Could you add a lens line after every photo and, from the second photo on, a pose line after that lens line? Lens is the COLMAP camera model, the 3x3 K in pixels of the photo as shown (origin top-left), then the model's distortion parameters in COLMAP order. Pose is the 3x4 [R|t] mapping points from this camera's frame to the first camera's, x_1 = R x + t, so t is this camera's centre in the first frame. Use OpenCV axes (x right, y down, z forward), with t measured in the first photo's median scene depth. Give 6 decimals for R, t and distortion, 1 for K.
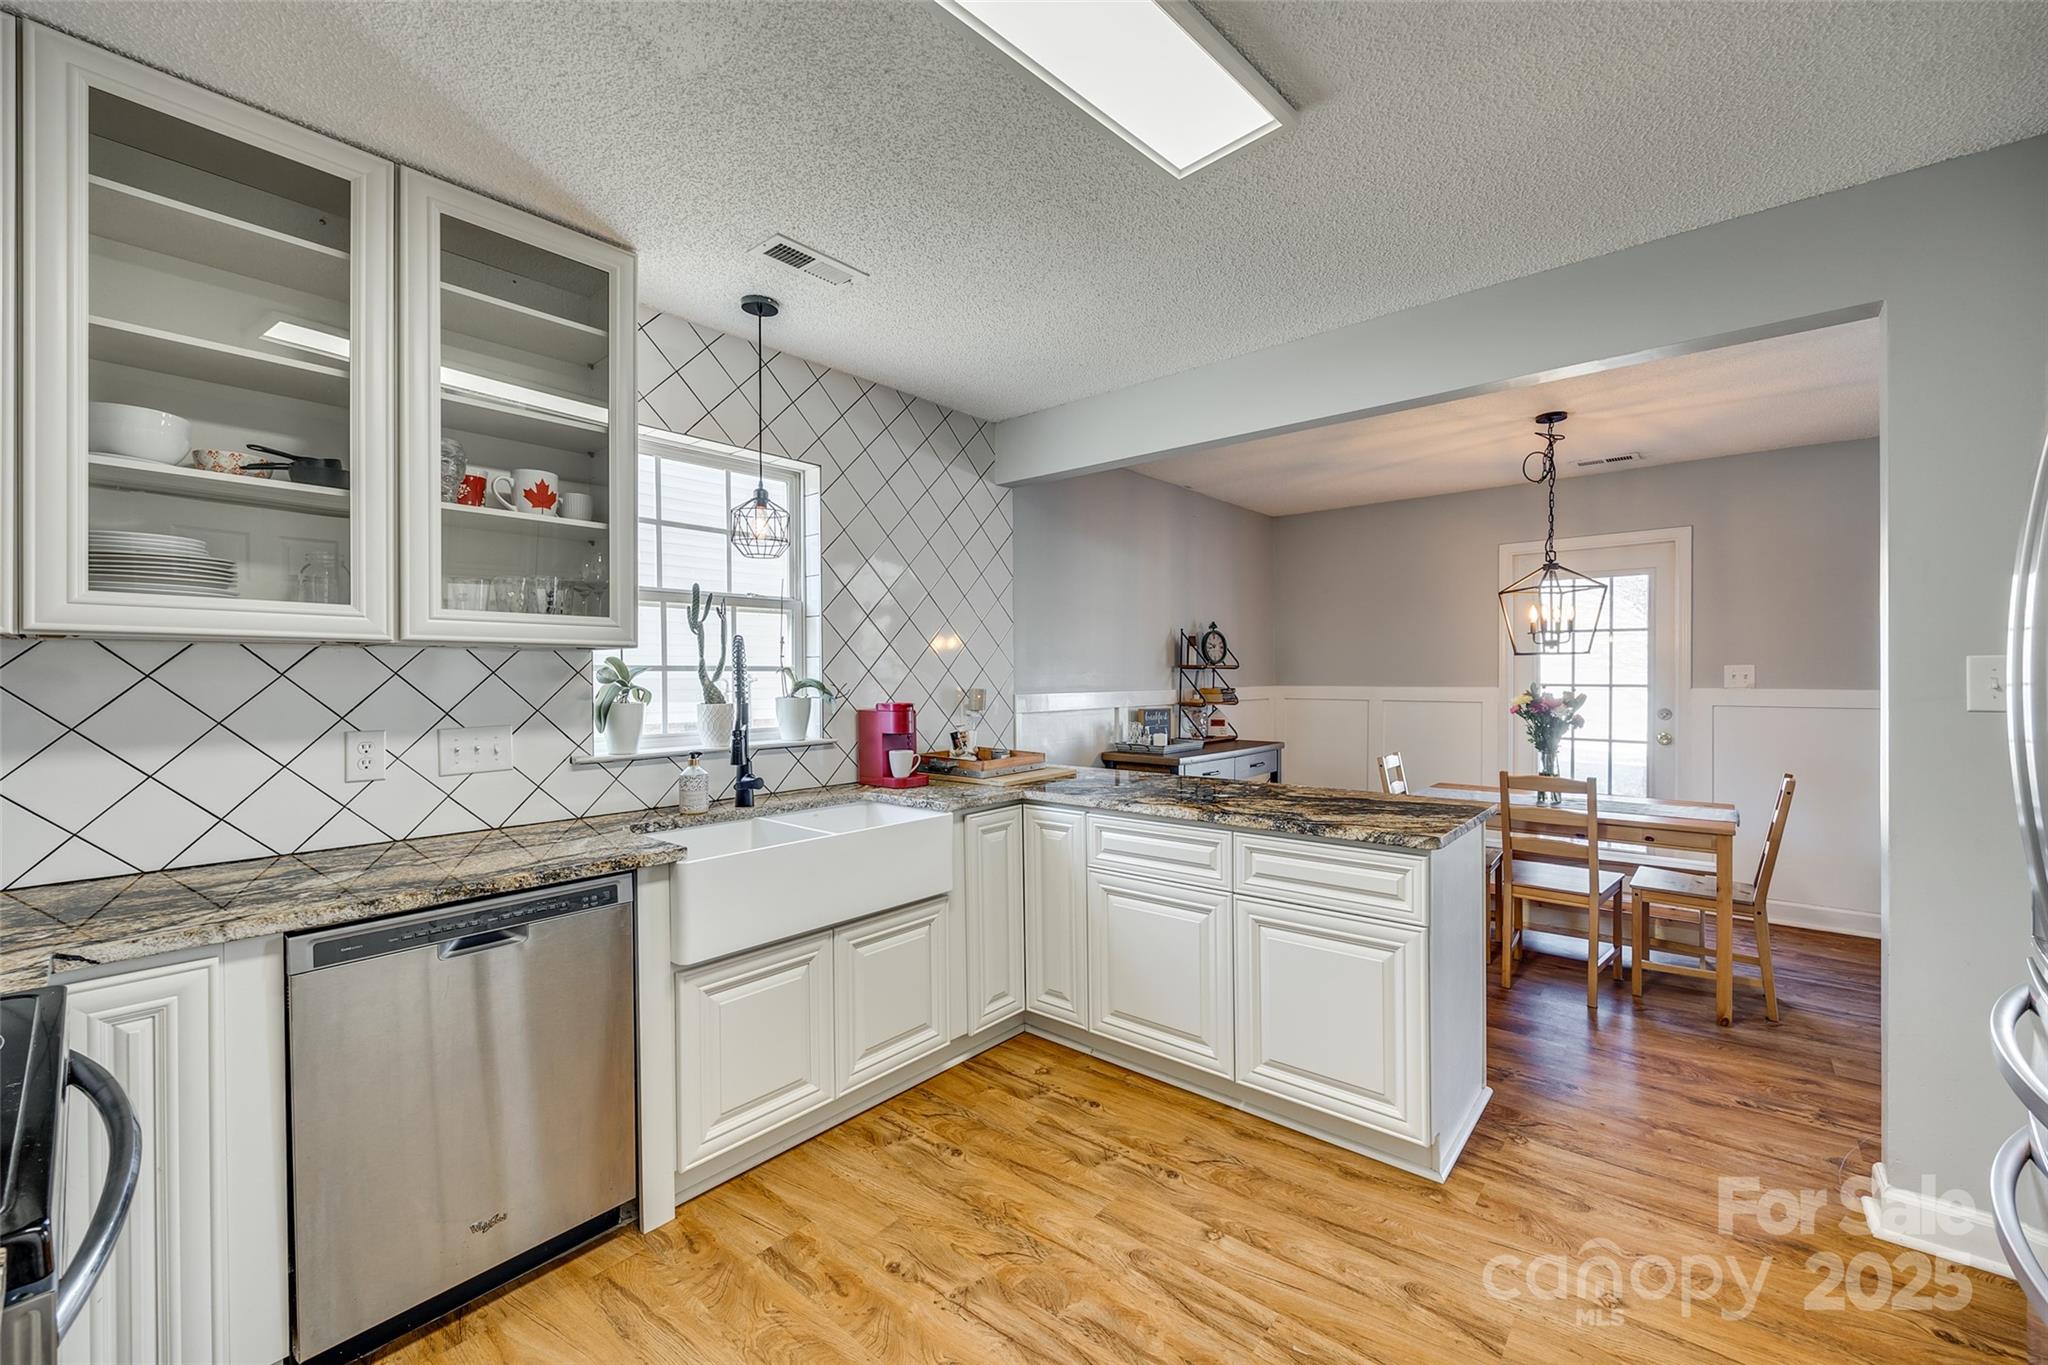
lens RADIAL K [[822.7, 0, 1017.0], [0, 822.7, 681.5], [0, 0, 1]] dist [-0.004450, -0.000339]
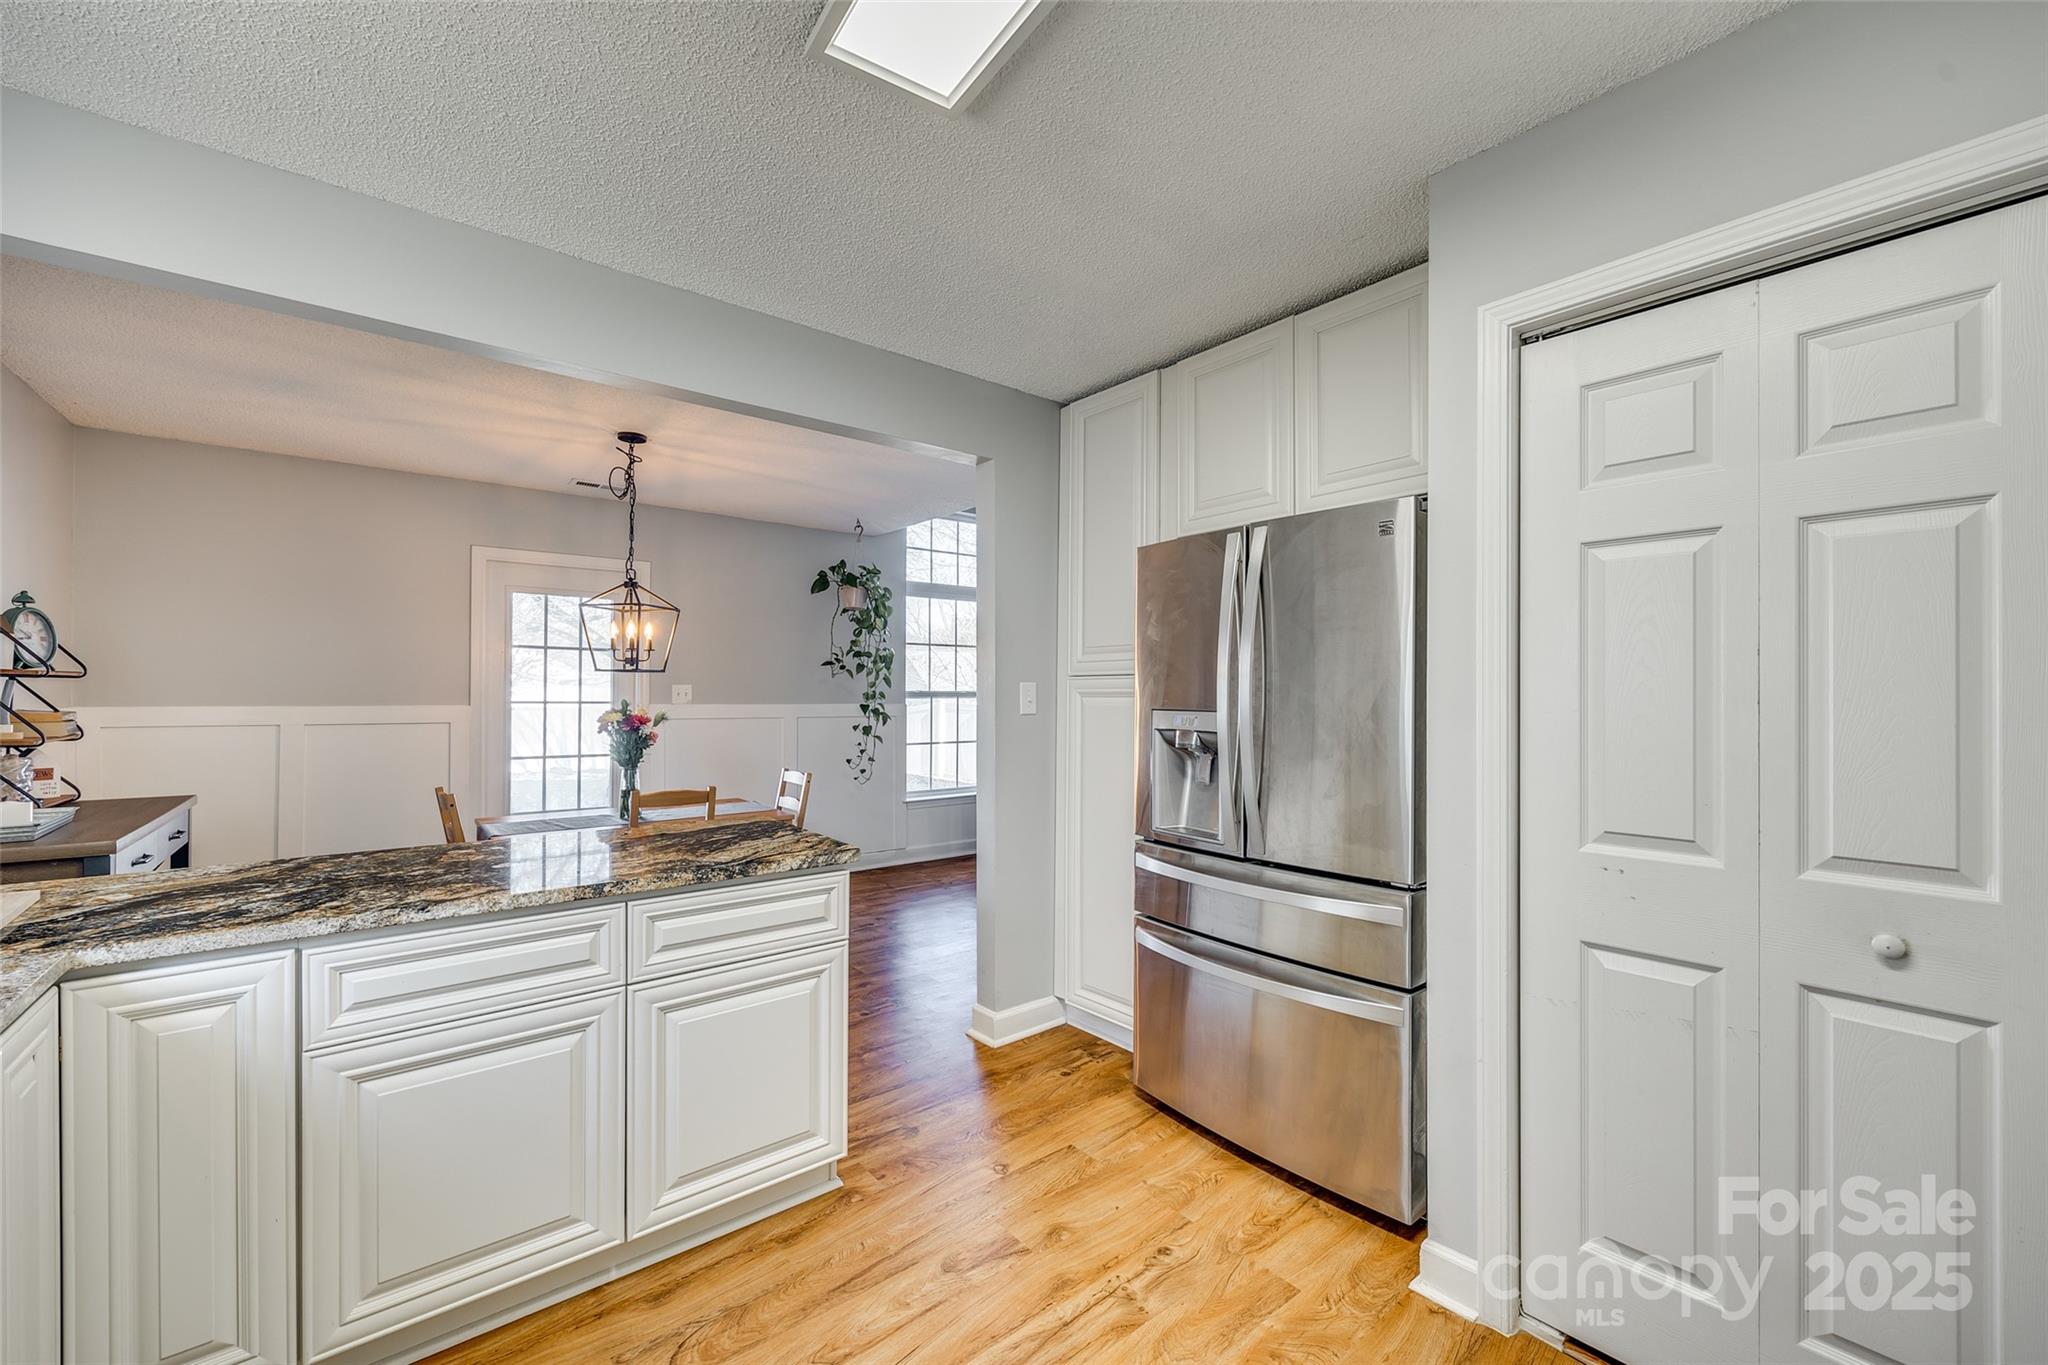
lens RADIAL K [[822.7, 0, 1040.9], [0, 822.7, 688.6], [0, 0, 1]] dist [-0.004450, -0.000339]
pose [[0.160626, 0.008709, 0.986977, -0.409129], [0.002833, 0.999953, -0.009284, -0.000969], [-0.987011, 0.004287, 0.160594, 0.516812]]
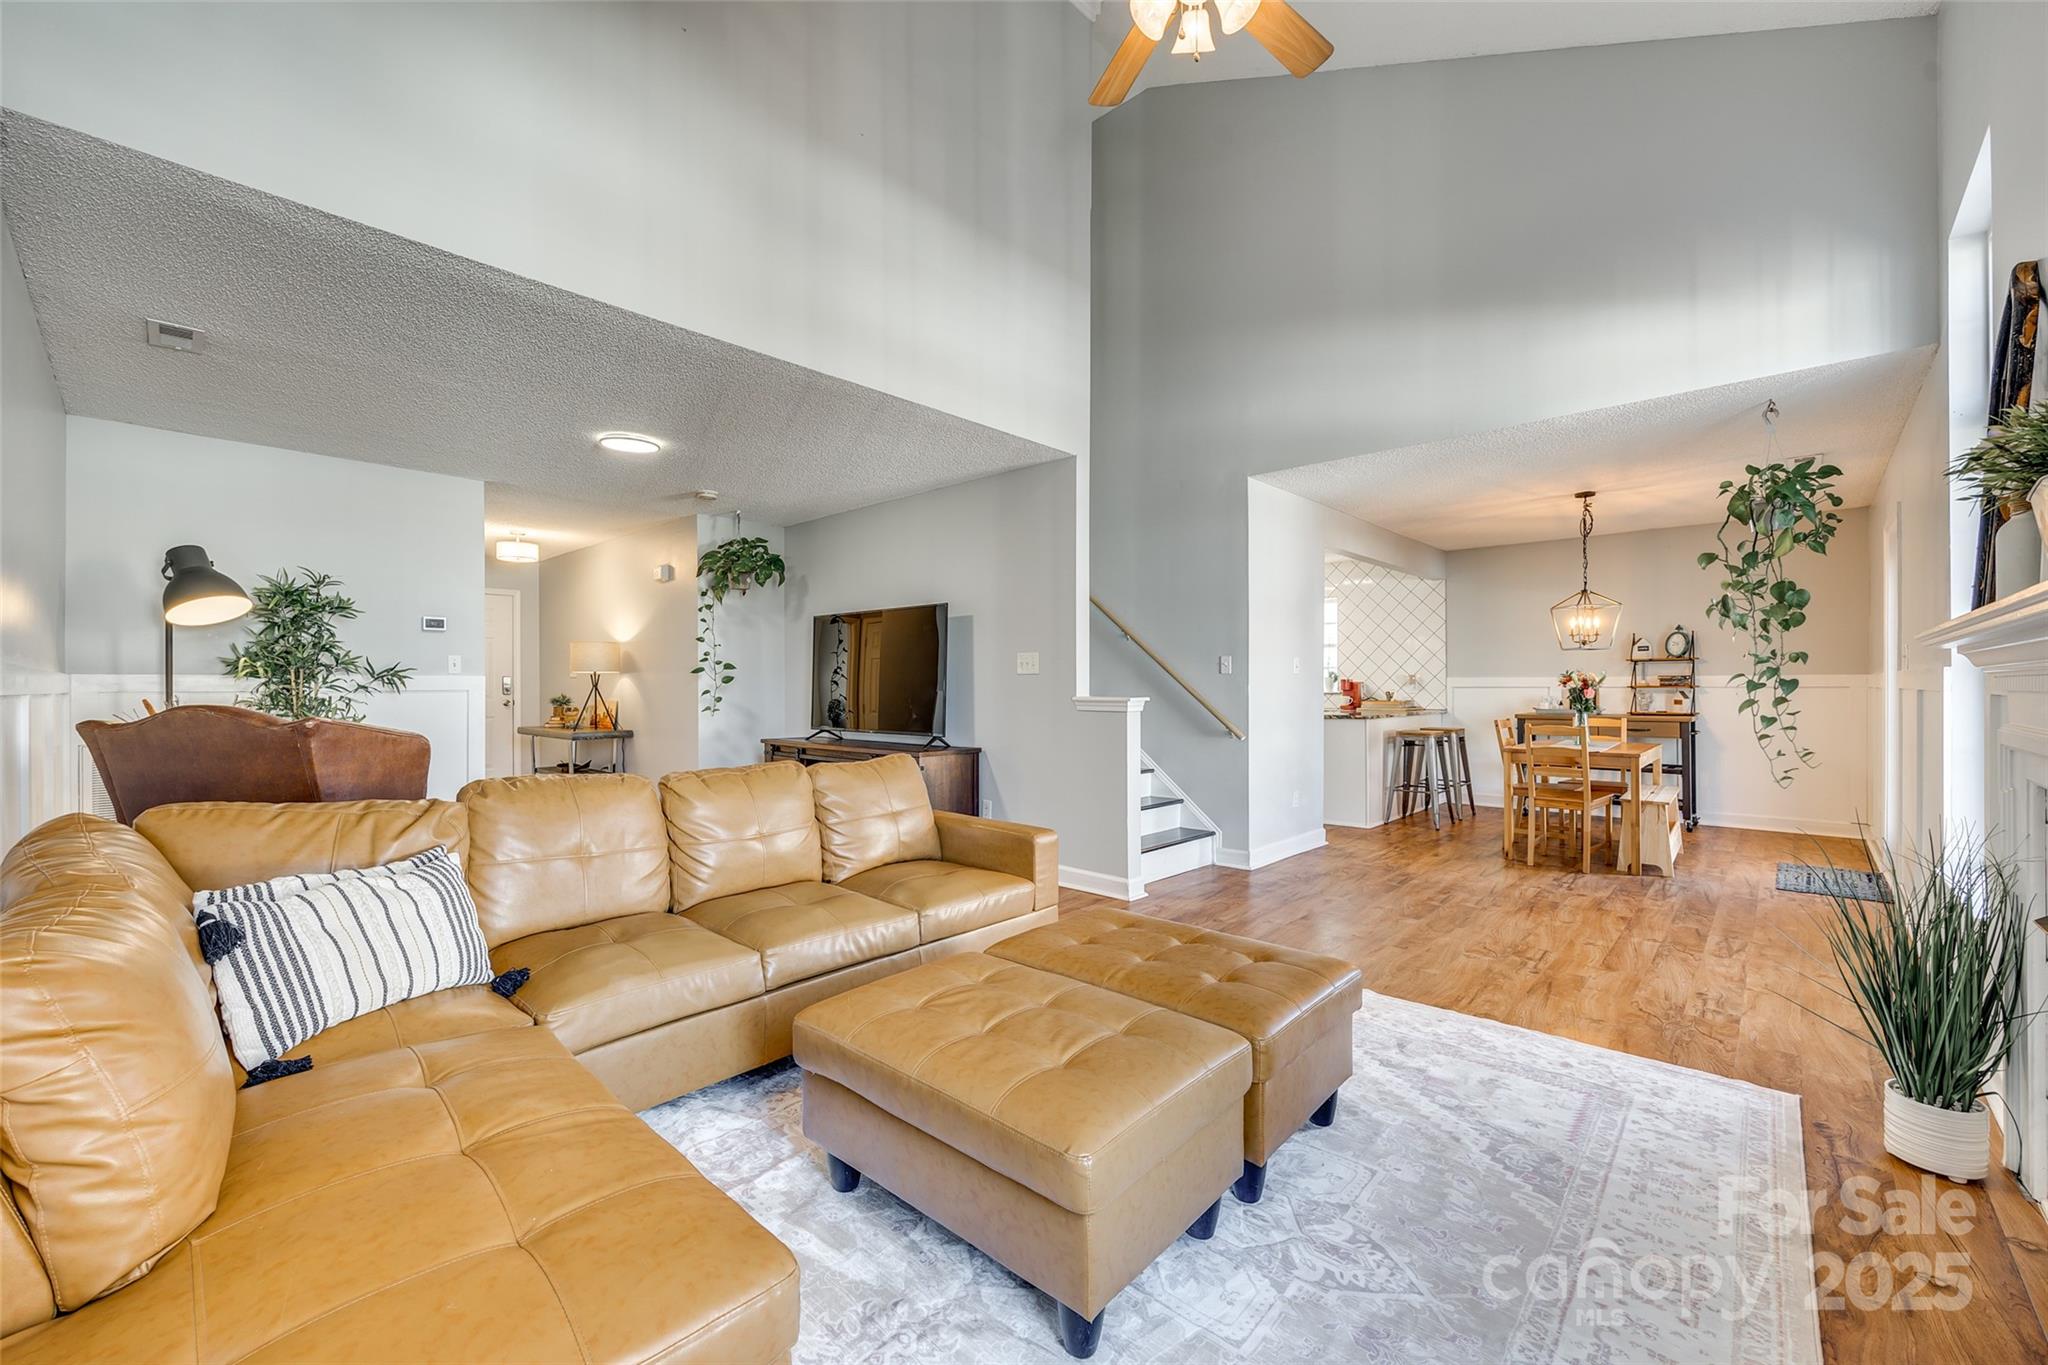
lens RADIAL K [[822.7, 0, 1032.5], [0, 822.7, 685.4], [0, 0, 1]] dist [-0.004450, -0.000339]
pose [[-0.029135, 0.005004, -0.999563, 3.364371], [-0.006600, 0.999965, 0.005198, 0.050526], [0.999554, 0.006749, -0.029101, 0.031067]]
